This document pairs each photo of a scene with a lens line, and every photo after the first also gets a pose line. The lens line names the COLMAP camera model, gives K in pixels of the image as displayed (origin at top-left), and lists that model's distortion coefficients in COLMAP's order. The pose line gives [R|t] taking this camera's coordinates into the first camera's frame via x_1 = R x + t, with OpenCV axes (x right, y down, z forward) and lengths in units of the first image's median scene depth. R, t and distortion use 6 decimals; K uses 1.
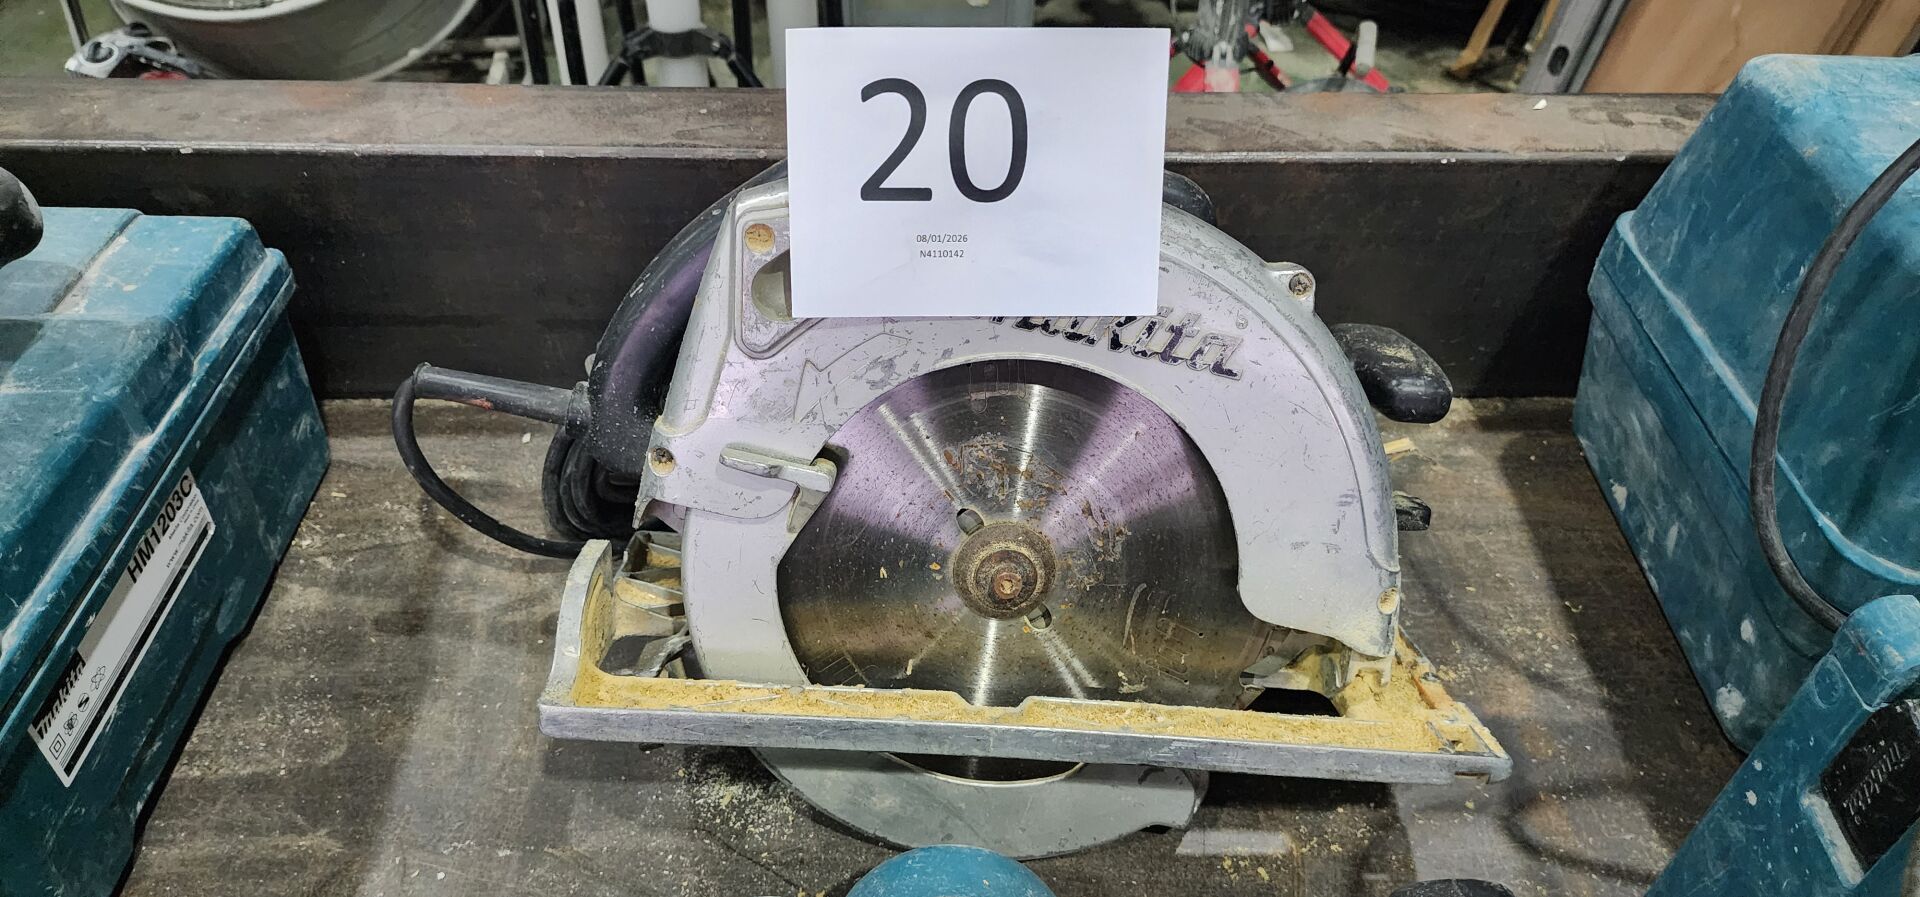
lens RADIAL K [[1270.5, 0, 993.9], [0, 1270.5, 466.2], [0, 0, 1]] dist [0.049136, -0.040560]
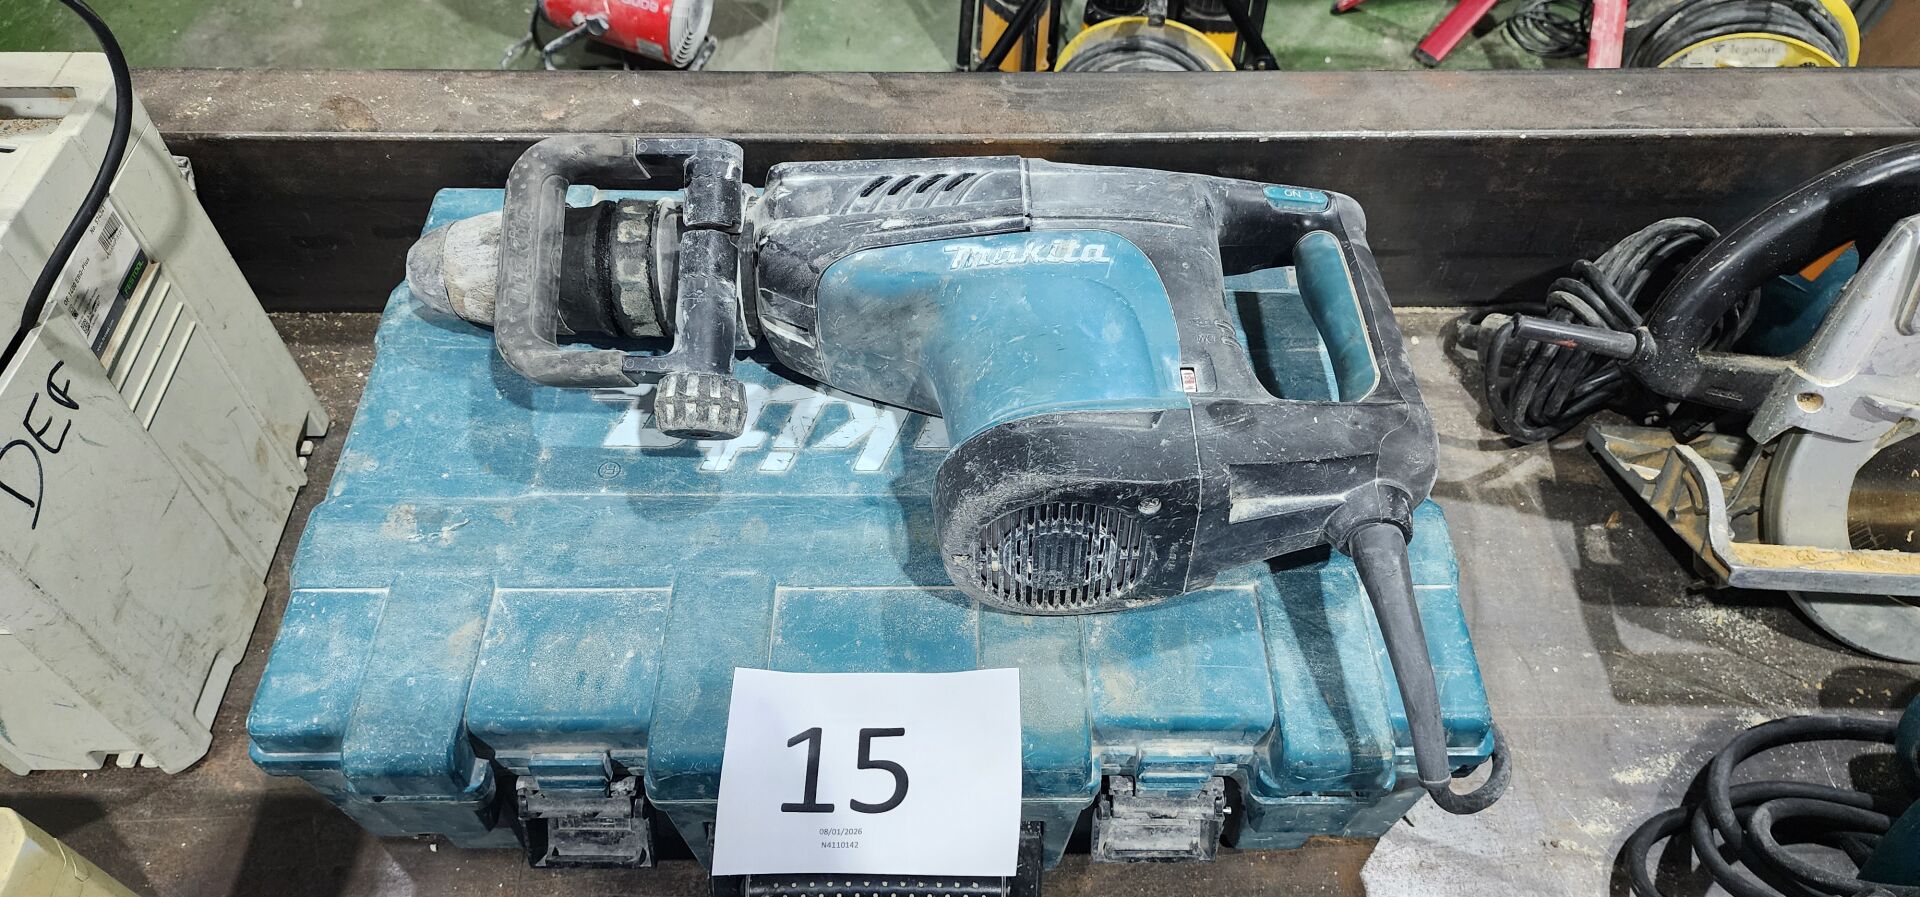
lens RADIAL K [[1270.5, 0, 993.9], [0, 1270.5, 466.2], [0, 0, 1]] dist [0.049136, -0.040560]
pose [[0.999633, 0.005818, -0.026469, -0.999970], [-0.001154, 0.984935, 0.172921, -0.160958], [0.027077, -0.172827, 0.984580, -0.423678]]
